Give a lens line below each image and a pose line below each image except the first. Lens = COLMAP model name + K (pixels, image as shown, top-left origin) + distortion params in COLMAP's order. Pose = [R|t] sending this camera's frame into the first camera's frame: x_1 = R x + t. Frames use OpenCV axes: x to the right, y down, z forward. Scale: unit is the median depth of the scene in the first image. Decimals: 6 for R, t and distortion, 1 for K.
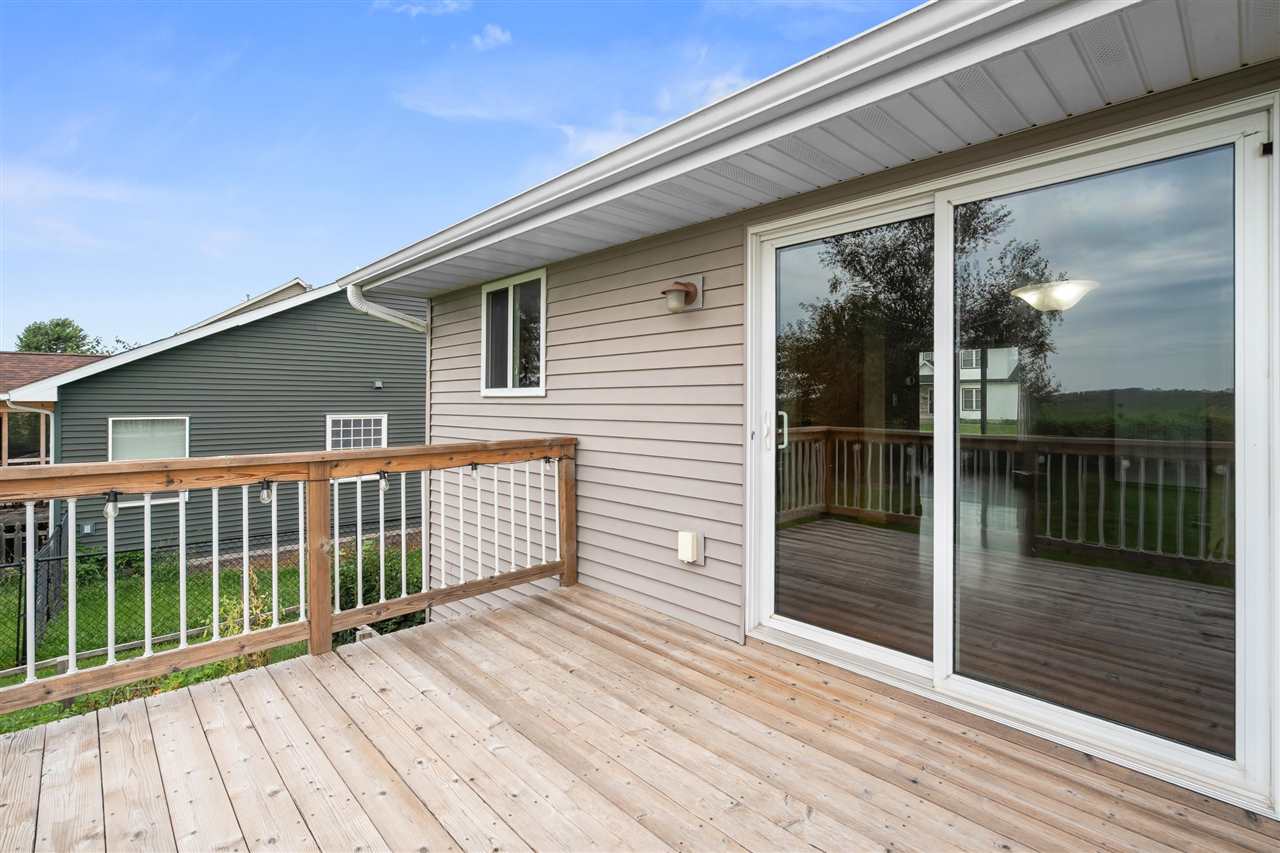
lens RADIAL K [[590.2, 0, 640.0], [0, 590.2, 426.5], [0, 0, 1]] dist [-0.000406, -0.000049]
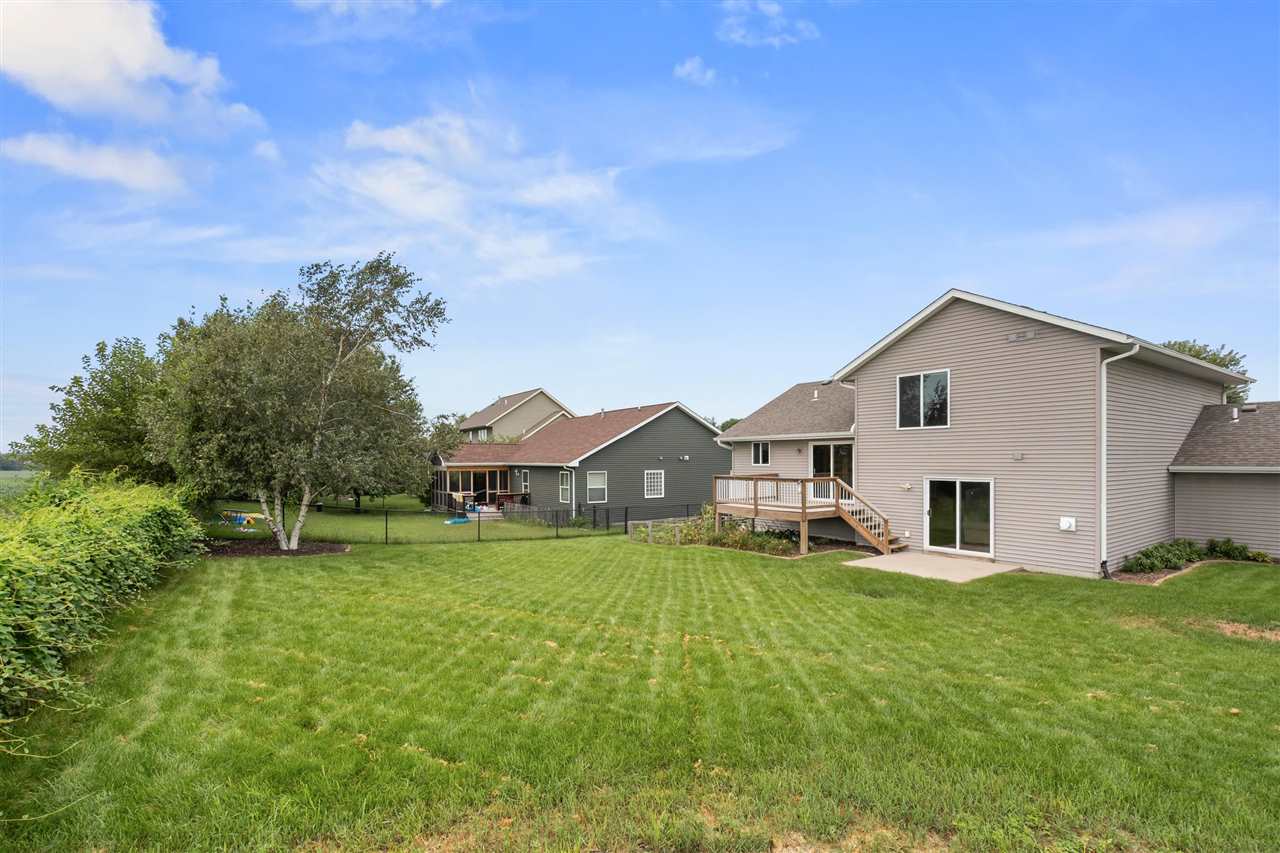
lens RADIAL K [[580.1, 0, 644.4], [0, 580.1, 470.9], [0, 0, 1]] dist [0.000152, 0.000017]
pose [[0.990911, -0.004489, -0.134447, -0.465899], [0.001392, 0.999732, -0.023123, 0.090311], [0.134514, 0.022725, 0.990651, -3.432790]]
